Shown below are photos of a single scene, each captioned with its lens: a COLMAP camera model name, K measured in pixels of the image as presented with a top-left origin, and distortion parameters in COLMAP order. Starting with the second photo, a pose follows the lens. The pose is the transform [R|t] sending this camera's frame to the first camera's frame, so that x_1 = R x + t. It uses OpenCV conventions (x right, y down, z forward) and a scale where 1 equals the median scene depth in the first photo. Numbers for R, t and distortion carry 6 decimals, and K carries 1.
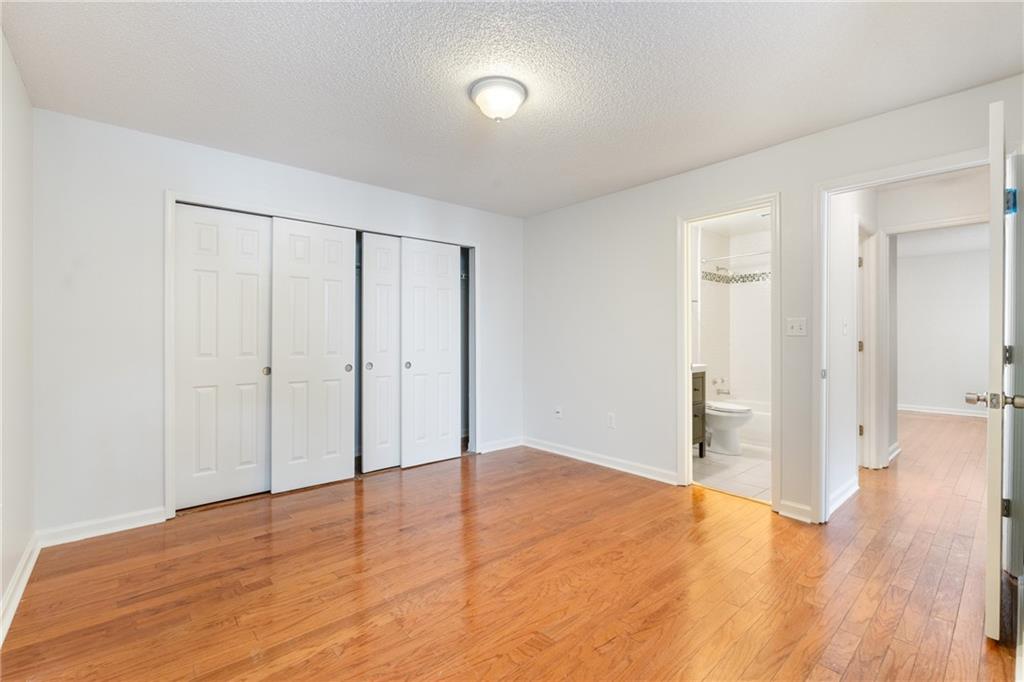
lens RADIAL K [[448.3, 0, 512.7], [0, 448.3, 334.4], [0, 0, 1]] dist [0.000806, 0.000490]
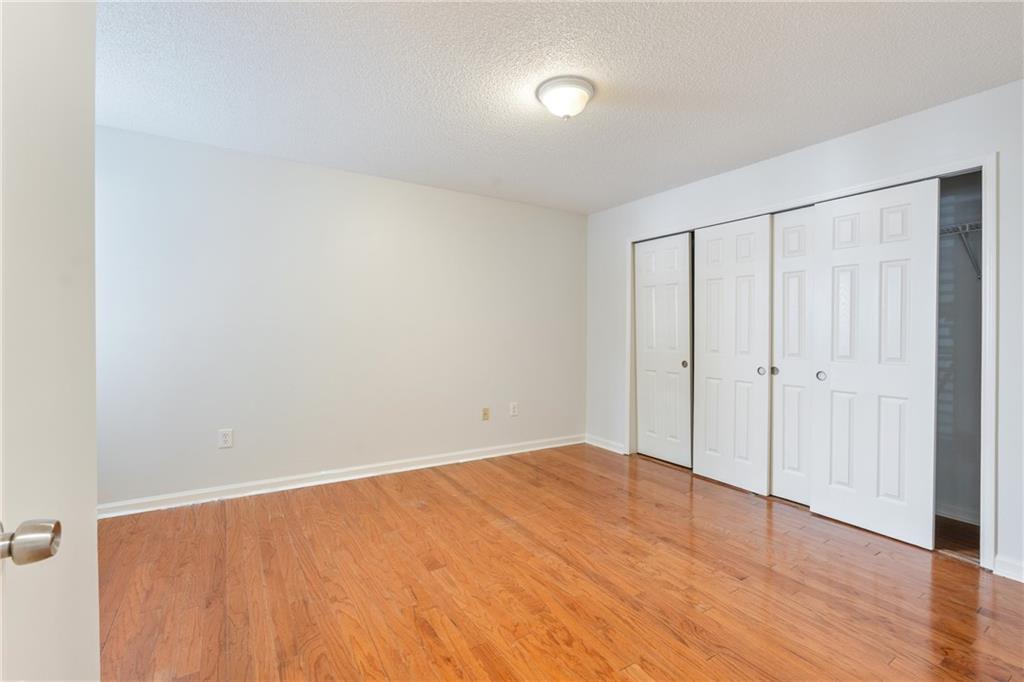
lens RADIAL K [[448.3, 0, 512.7], [0, 448.3, 334.4], [0, 0, 1]] dist [0.000806, 0.000490]
pose [[-0.153983, 0.005813, -0.988056, 0.960574], [-0.001100, 0.999981, 0.006055, -0.006518], [0.988073, 0.002019, -0.153974, 1.031157]]
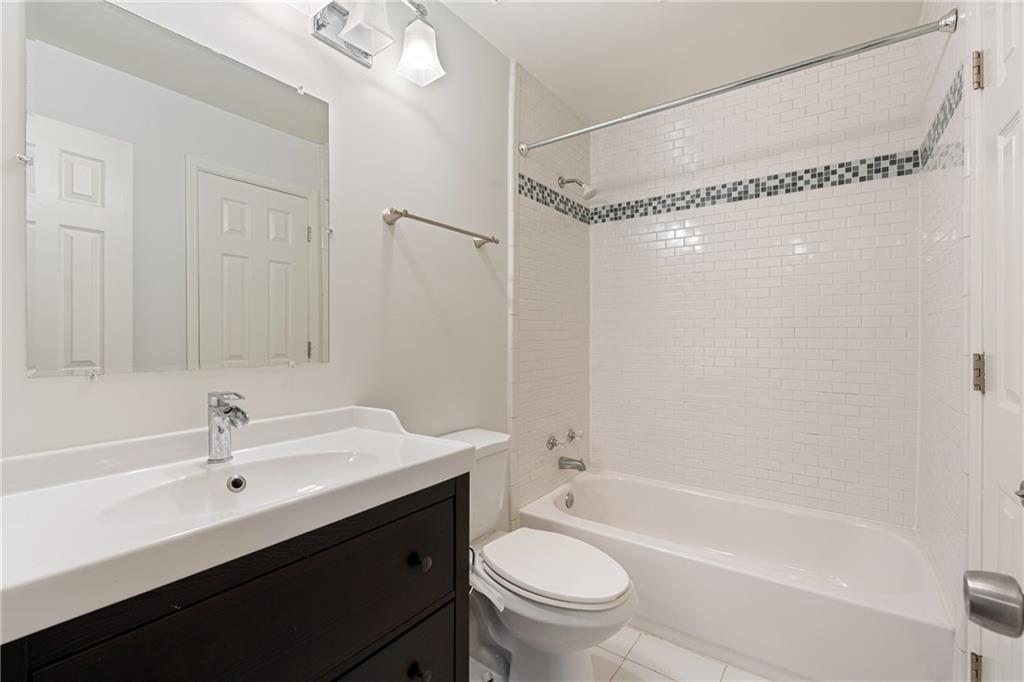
lens RADIAL K [[452.9, 0, 512.0], [0, 452.9, 341.0], [0, 0, 1]] dist [-0.000019, 0.000035]
pose [[0.974476, -0.000322, 0.224490, 0.089062], [-0.000843, 0.999987, 0.005097, 0.001982], [-0.224489, -0.005156, 0.974463, 0.165746]]
